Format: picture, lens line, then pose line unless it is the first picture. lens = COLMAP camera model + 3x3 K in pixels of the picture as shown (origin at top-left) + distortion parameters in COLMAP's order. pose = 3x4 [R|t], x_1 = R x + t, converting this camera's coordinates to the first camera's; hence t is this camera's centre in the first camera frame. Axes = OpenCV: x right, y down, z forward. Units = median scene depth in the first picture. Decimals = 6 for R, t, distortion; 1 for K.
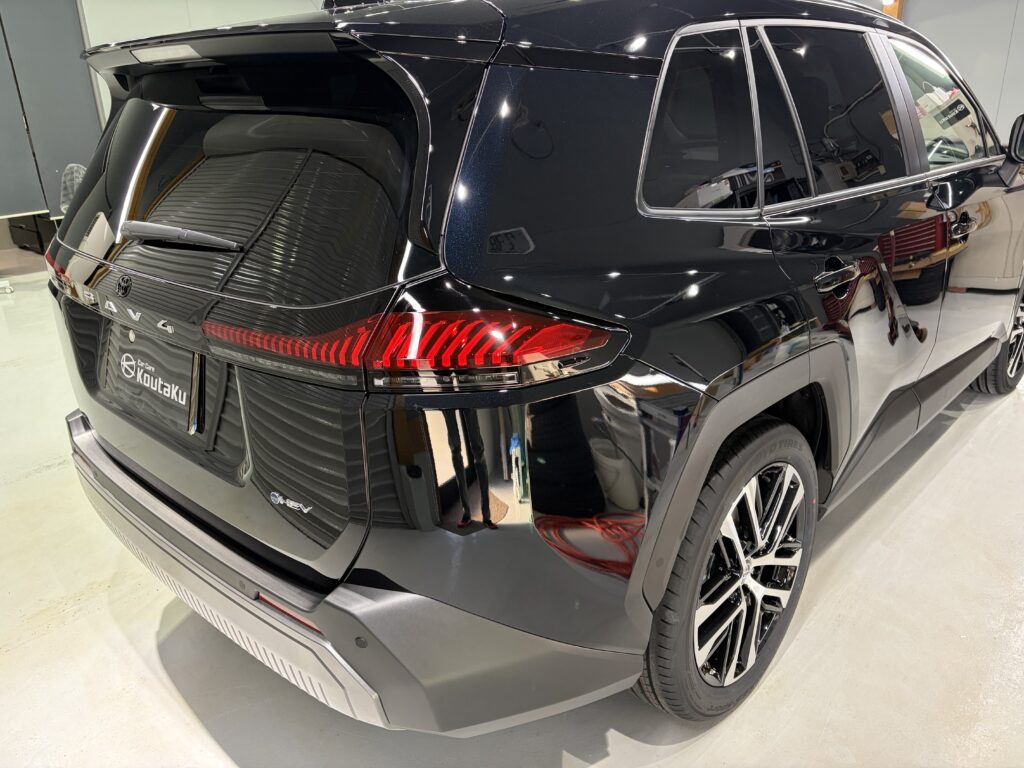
lens RADIAL K [[778.3, 0, 512.0], [0, 778.3, 384.0], [0, 0, 1]] dist [0.036882, -0.004664]
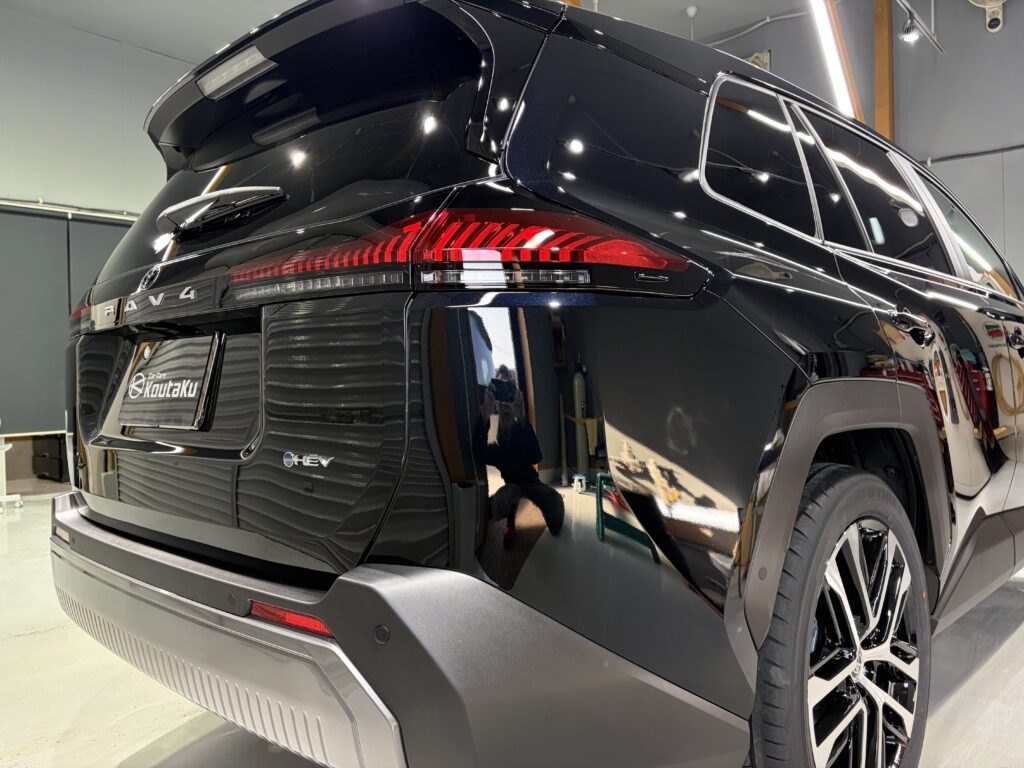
lens RADIAL K [[773.5, 0, 512.0], [0, 773.5, 384.0], [0, 0, 1]] dist [0.079850, -0.072789]
pose [[0.999860, 0.002670, -0.016534, -0.043292], [-0.008249, 0.937681, -0.347400, 0.279231], [0.014576, 0.347488, 0.937571, 0.161912]]
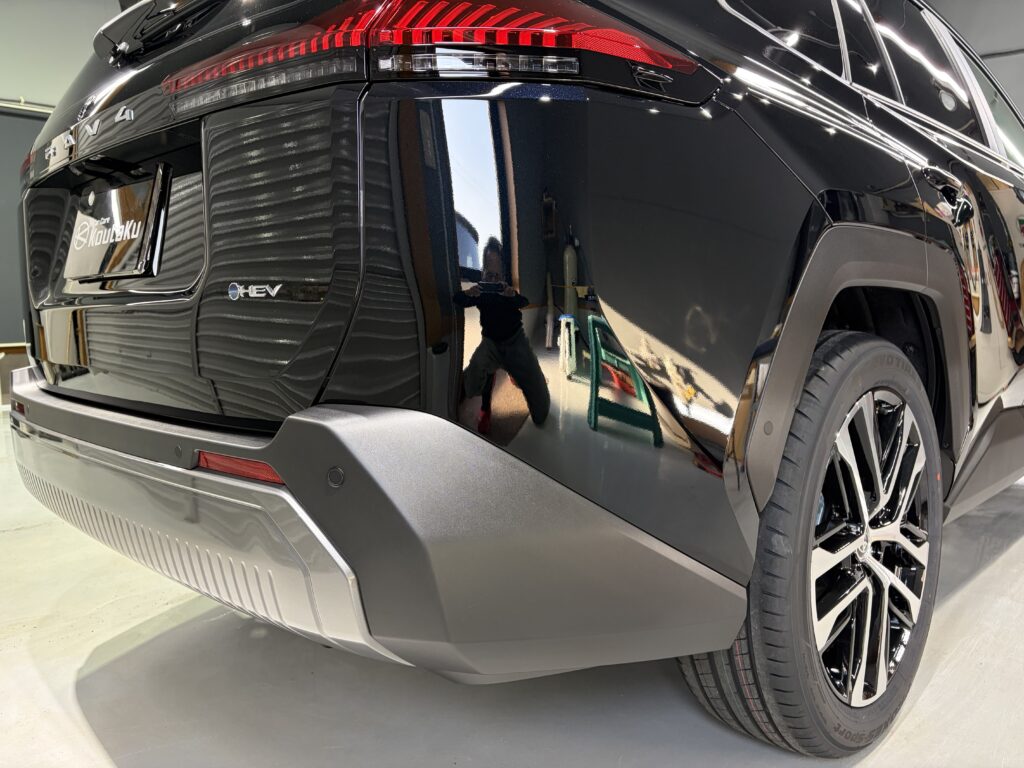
lens RADIAL K [[778.3, 0, 512.0], [0, 778.3, 384.0], [0, 0, 1]] dist [0.036882, -0.004664]
pose [[0.999656, 0.012888, -0.022837, -0.022612], [-0.018441, 0.964662, -0.262845, 0.325808], [0.018643, 0.263176, 0.964568, 0.259131]]
